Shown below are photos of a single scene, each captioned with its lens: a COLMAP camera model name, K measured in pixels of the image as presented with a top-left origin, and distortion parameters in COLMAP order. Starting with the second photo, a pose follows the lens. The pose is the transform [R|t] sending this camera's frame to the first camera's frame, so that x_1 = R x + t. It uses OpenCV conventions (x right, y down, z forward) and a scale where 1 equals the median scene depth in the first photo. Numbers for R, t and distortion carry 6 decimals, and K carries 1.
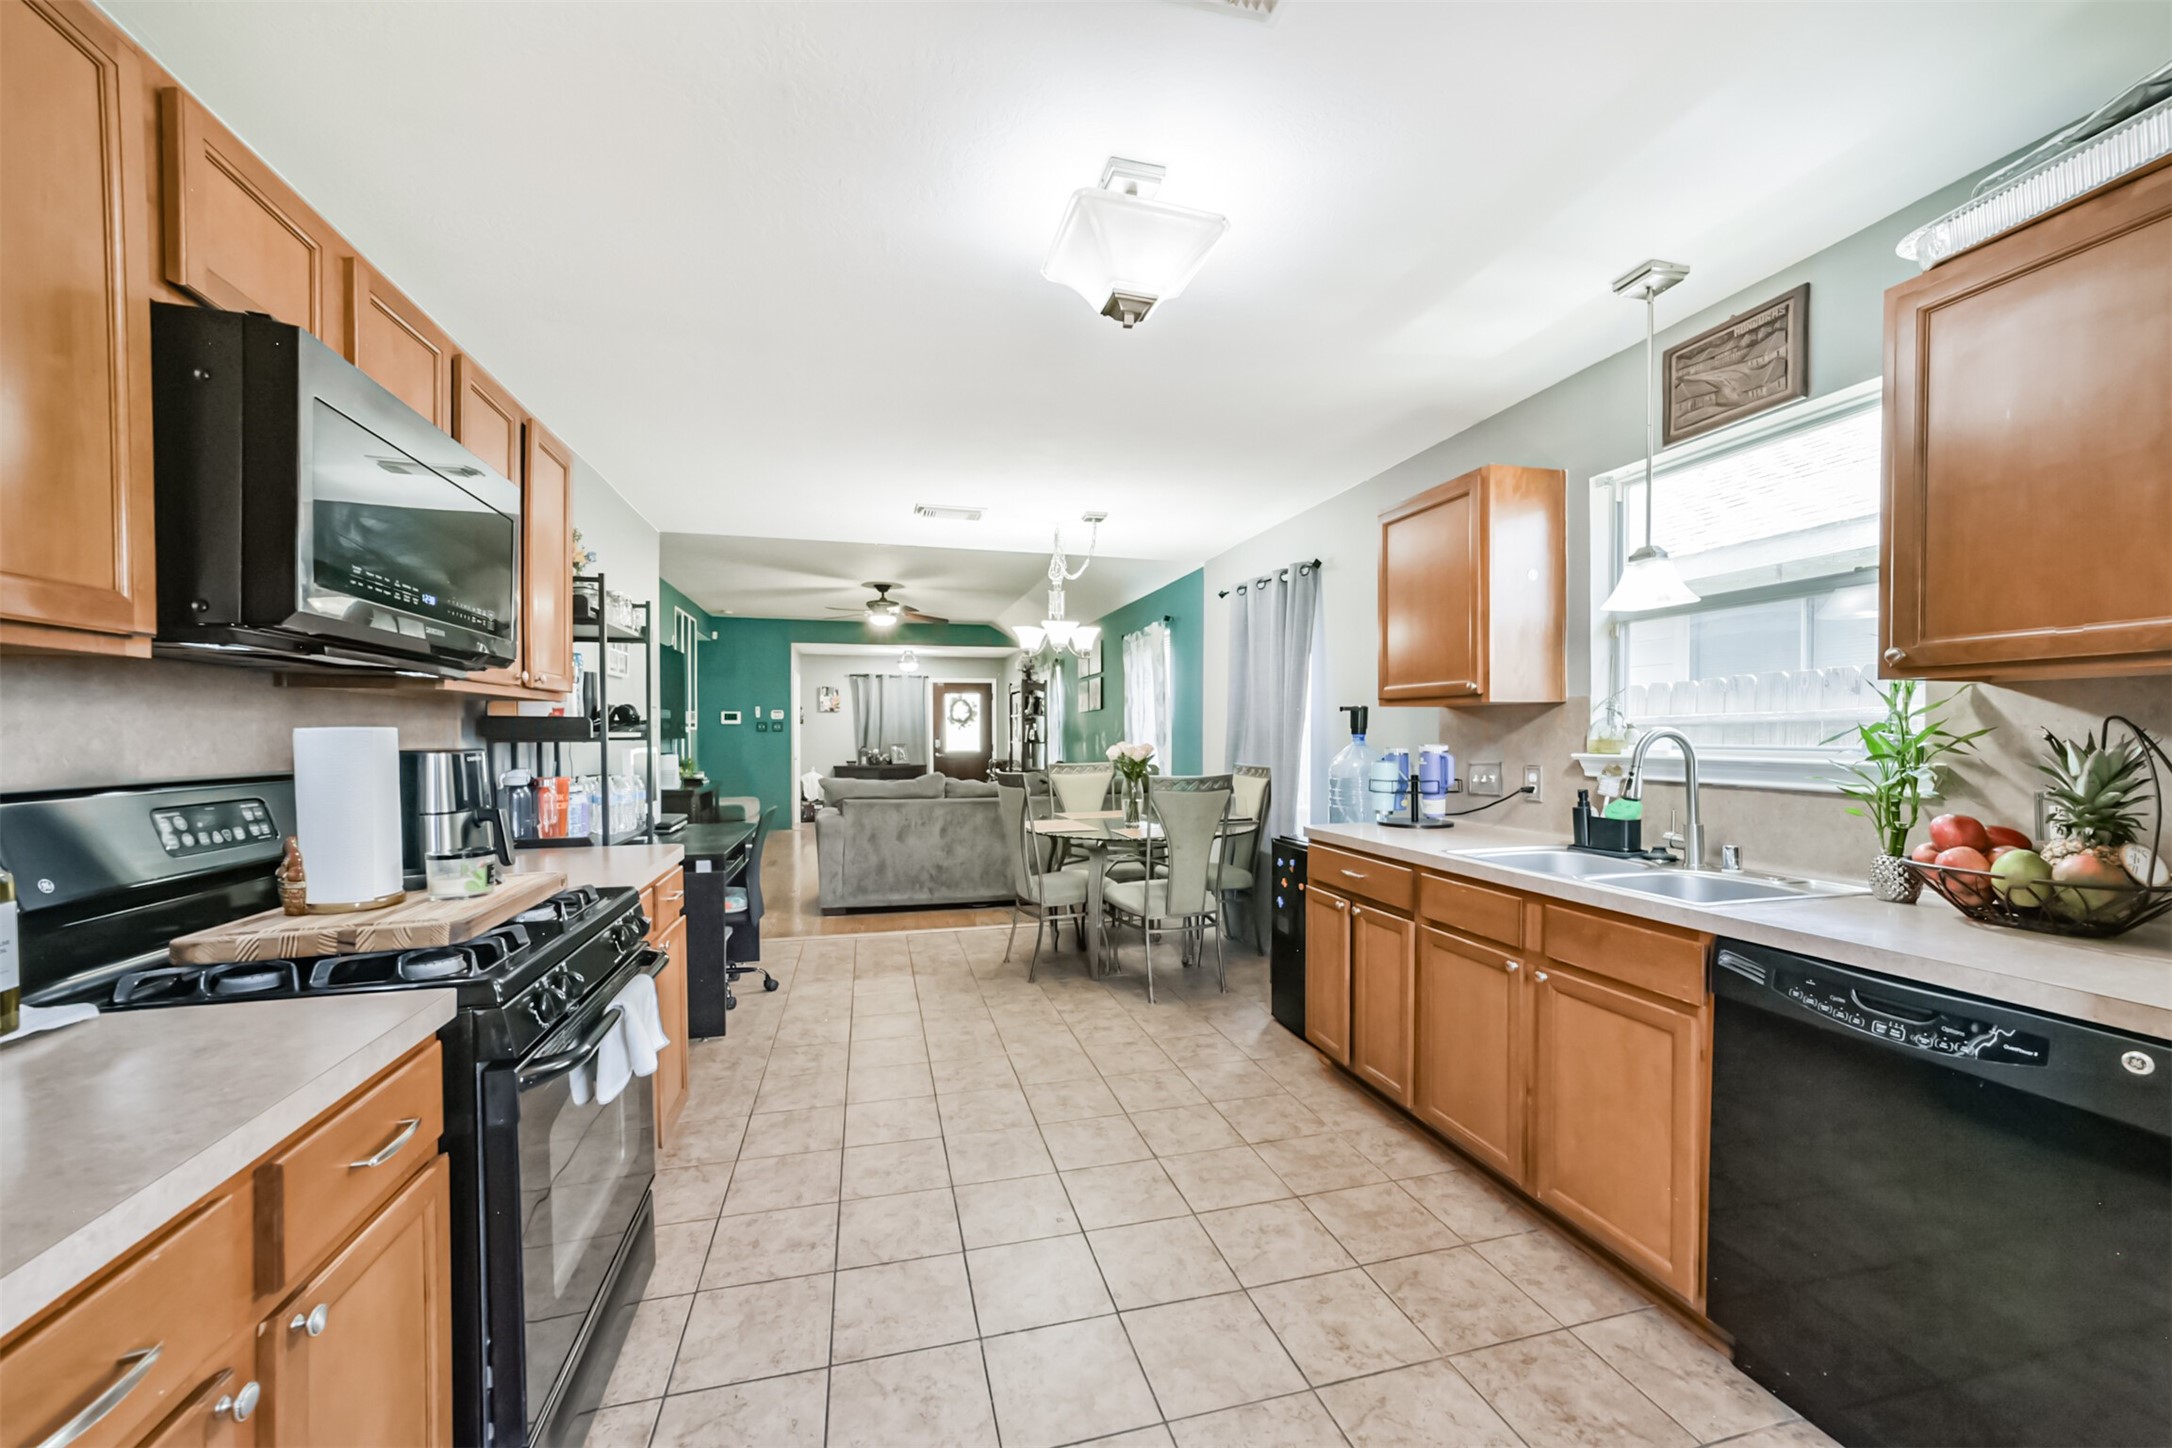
lens RADIAL K [[832.9, 0, 1092.3], [0, 832.9, 741.2], [0, 0, 1]] dist [-0.006315, 0.000420]
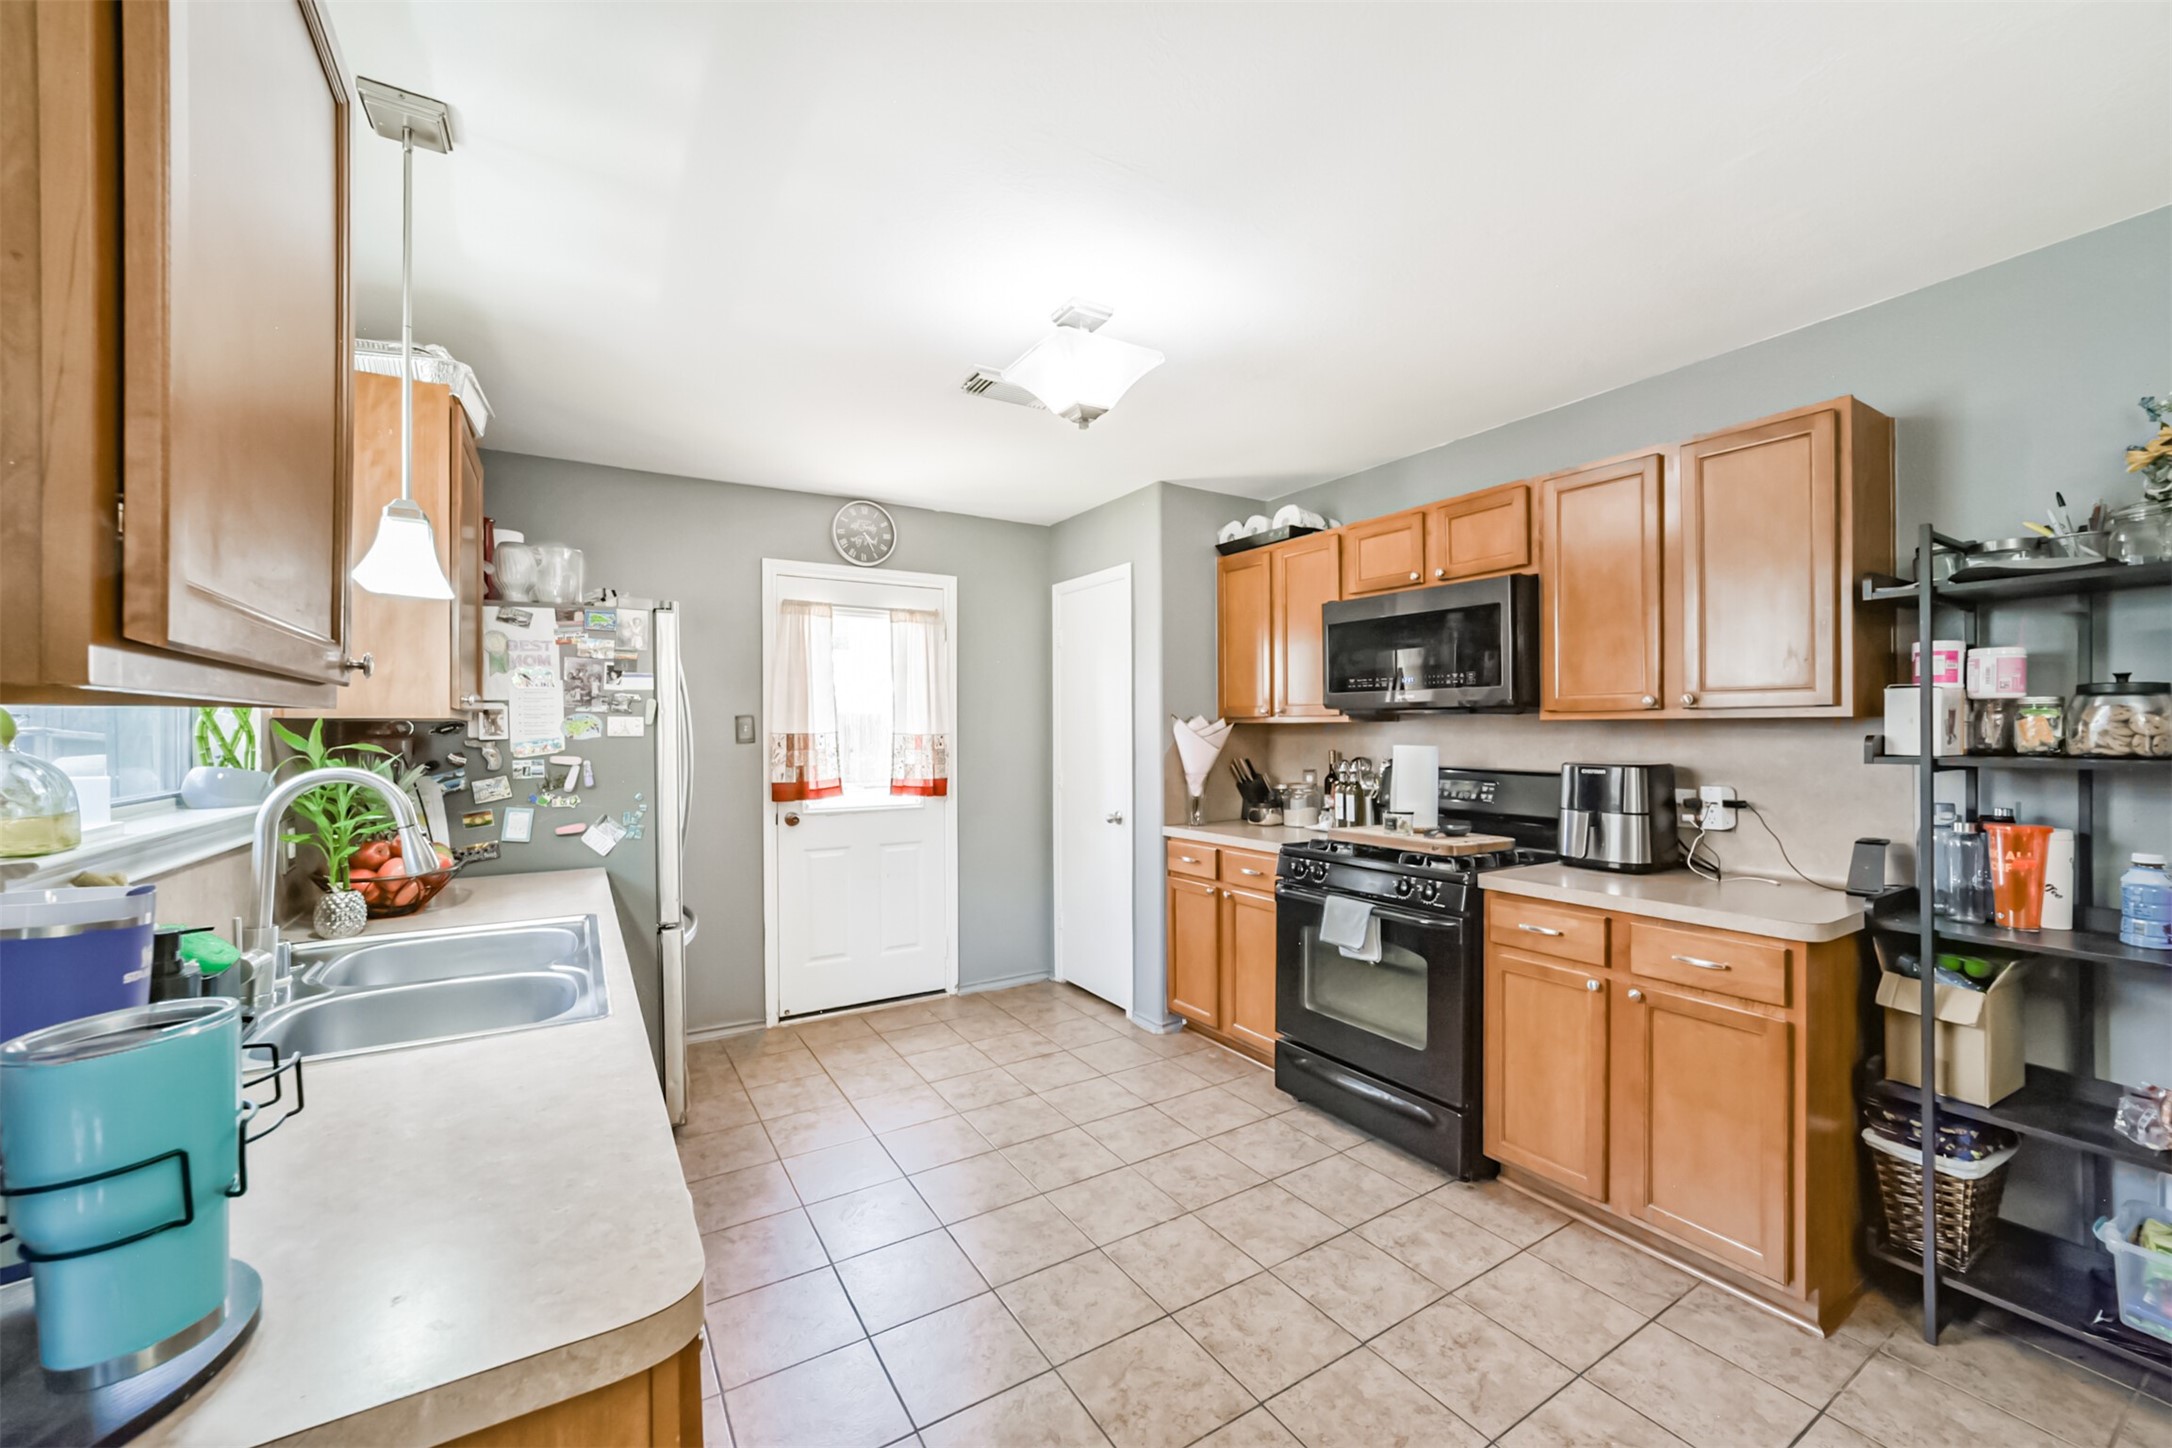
lens RADIAL K [[848.2, 0, 1086.0], [0, 848.2, 724.0], [0, 0, 1]] dist [-0.017722, 0.000263]
pose [[-0.959034, 0.002796, -0.283276, 0.189763], [0.001158, 0.999982, 0.005950, -0.031546], [0.283287, 0.005378, -0.959020, 1.051741]]
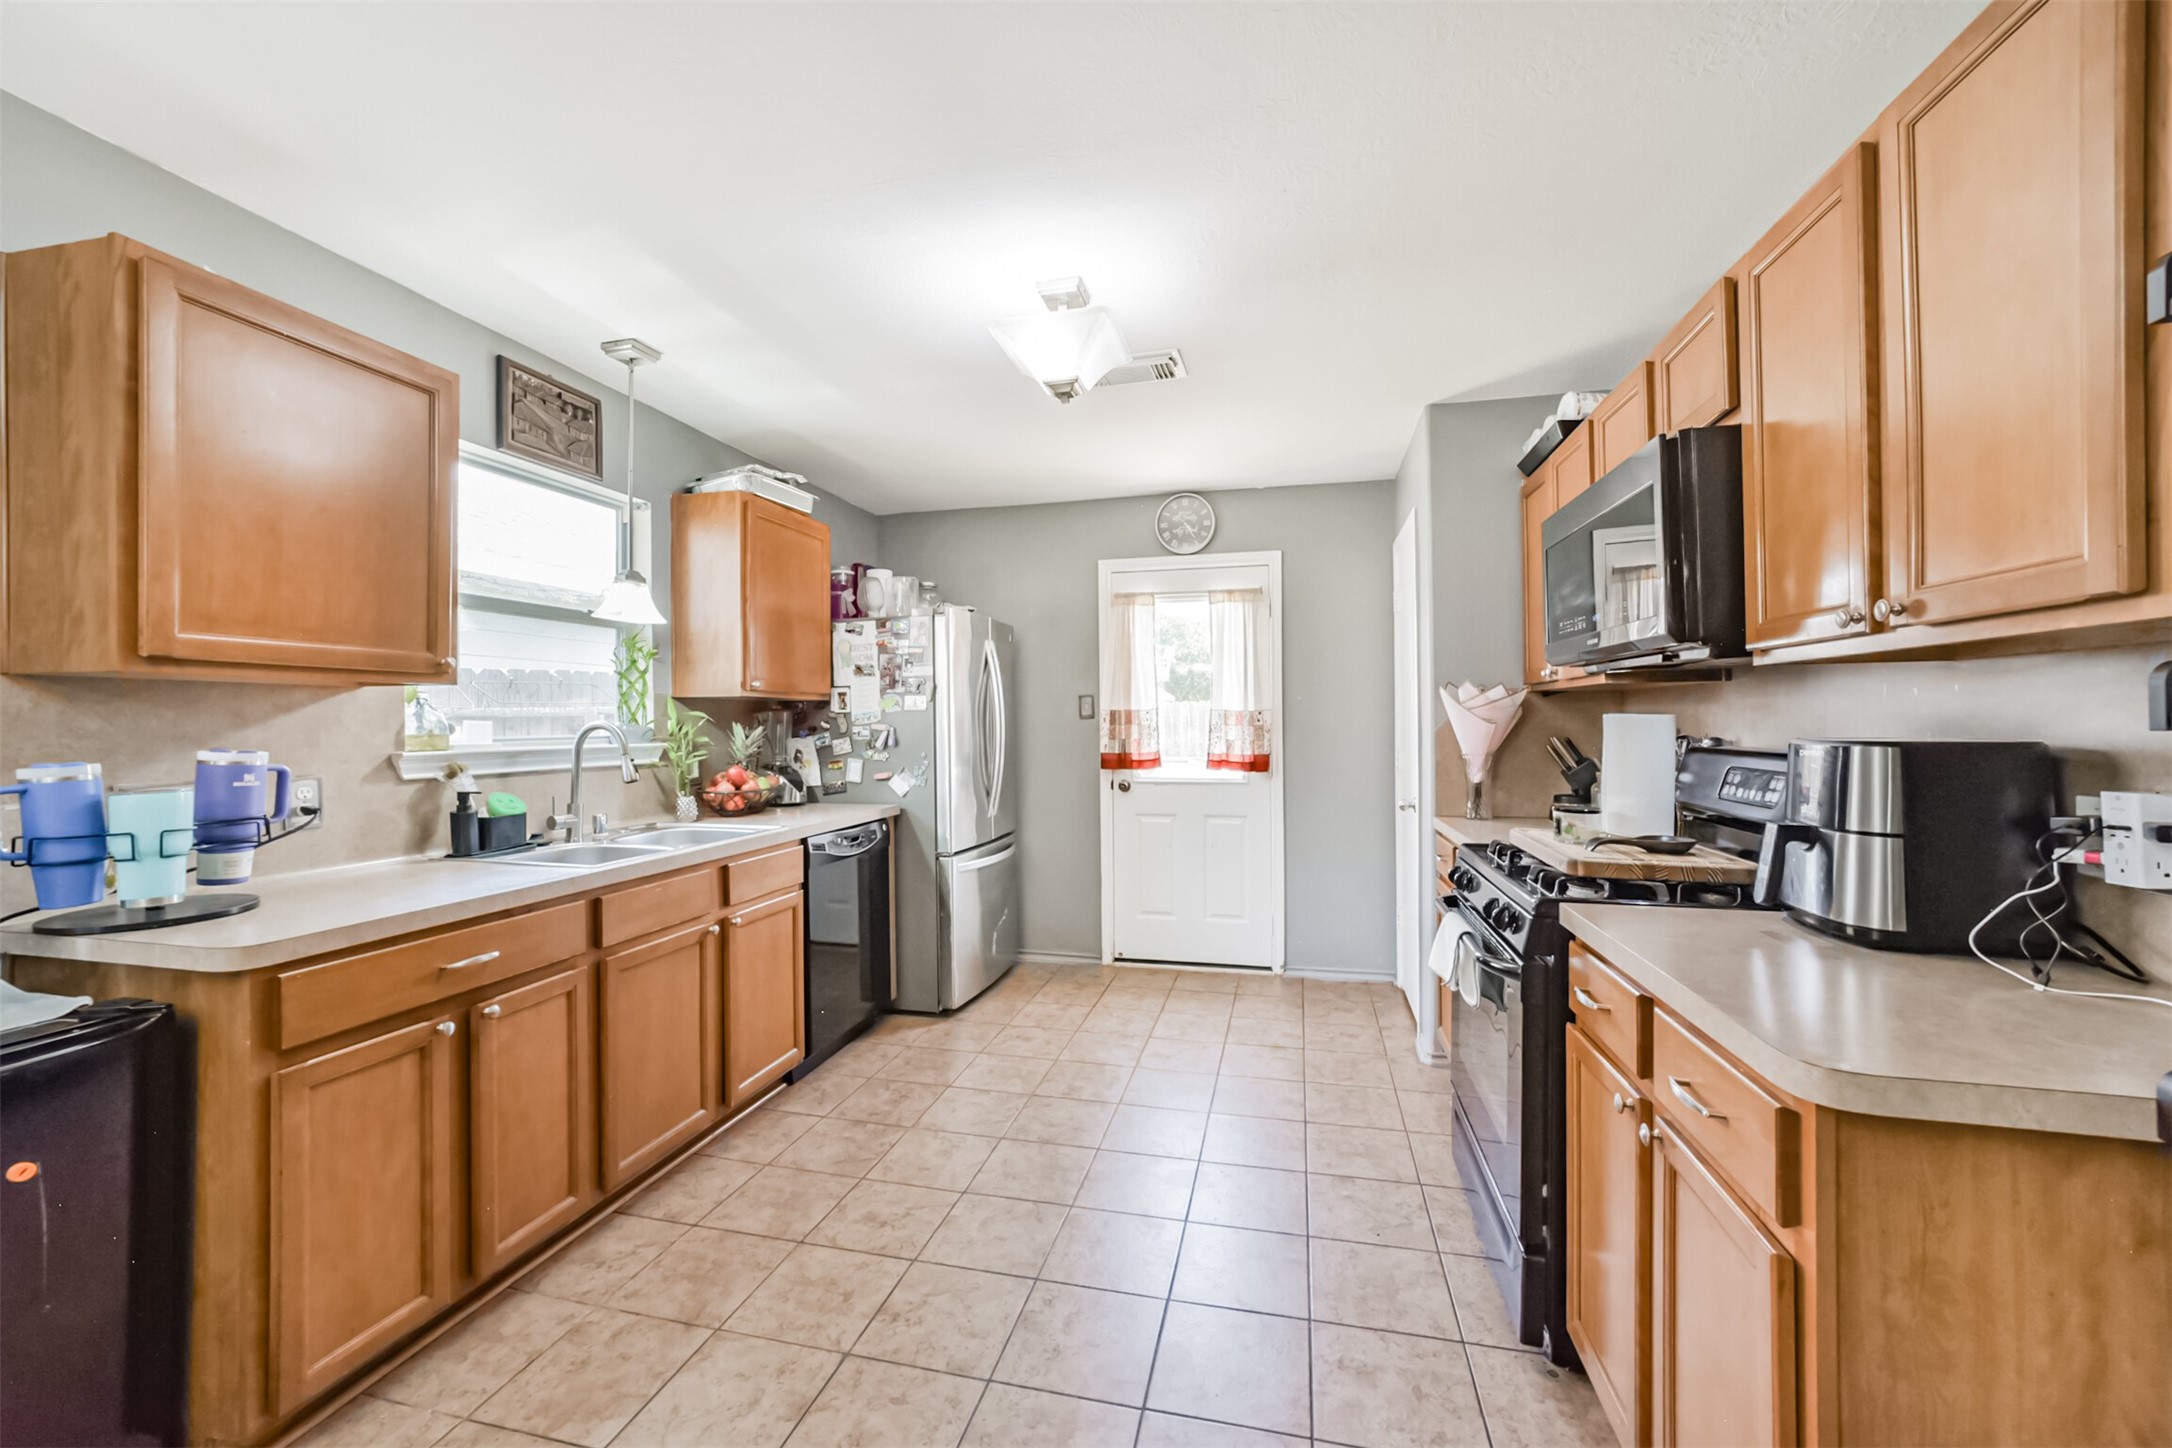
lens RADIAL K [[836.4, 0, 1090.3], [0, 836.4, 715.2], [0, 0, 1]] dist [-0.018604, 0.000060]
pose [[-0.874501, 0.009870, 0.484924, -0.285439], [0.012694, 0.999916, 0.002540, -0.011147], [-0.484858, 0.008377, -0.874553, 0.997165]]
